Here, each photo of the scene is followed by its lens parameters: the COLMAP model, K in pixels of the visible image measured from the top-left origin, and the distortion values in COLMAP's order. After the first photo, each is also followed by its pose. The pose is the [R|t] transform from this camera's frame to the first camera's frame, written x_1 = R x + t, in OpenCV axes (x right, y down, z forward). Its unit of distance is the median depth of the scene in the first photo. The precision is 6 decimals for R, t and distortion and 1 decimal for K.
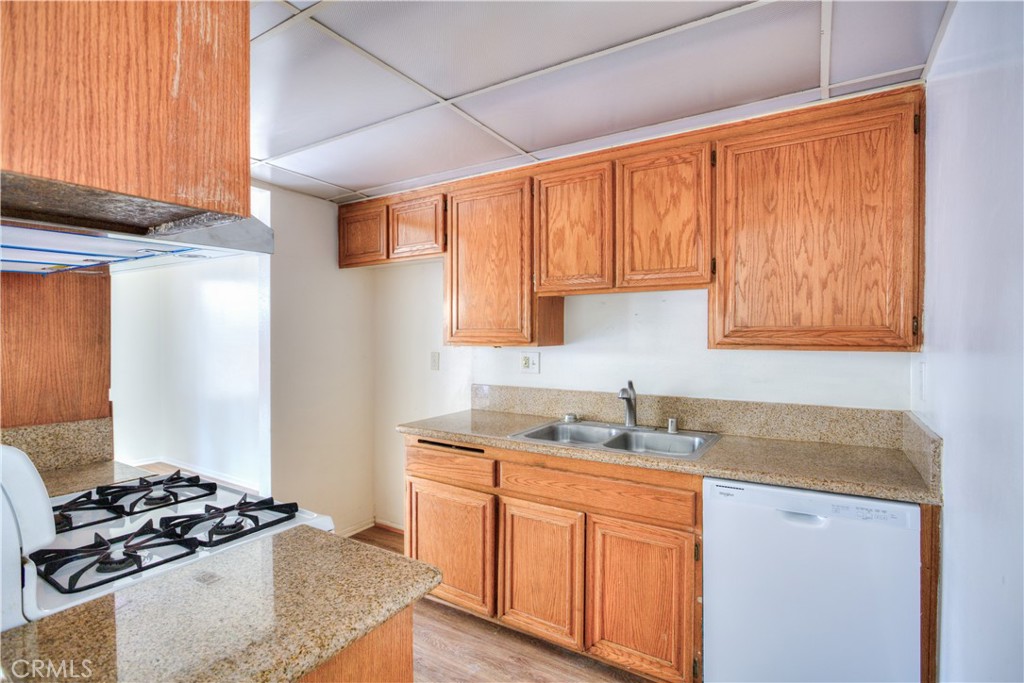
lens RADIAL K [[499.1, 0, 509.0], [0, 499.1, 339.9], [0, 0, 1]] dist [-0.016732, 0.006983]
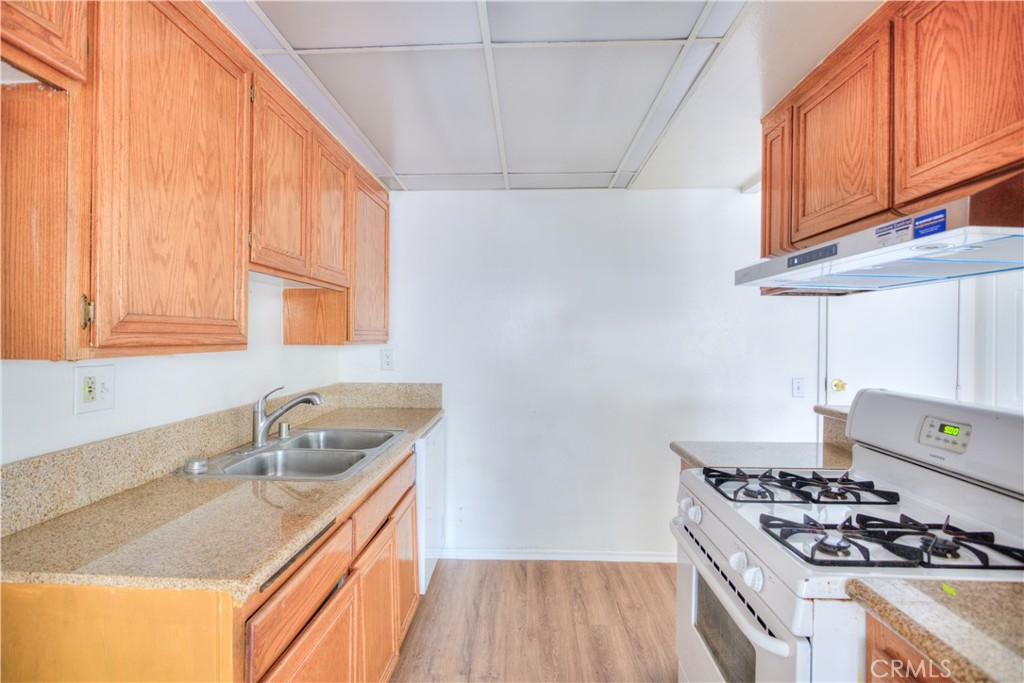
lens RADIAL K [[499.1, 0, 509.0], [0, 499.1, 339.9], [0, 0, 1]] dist [-0.016732, 0.006983]
pose [[-0.493113, -0.004055, 0.869956, -0.607029], [0.005818, 0.999951, 0.007959, -0.001782], [-0.869946, 0.008986, -0.493065, 0.977672]]
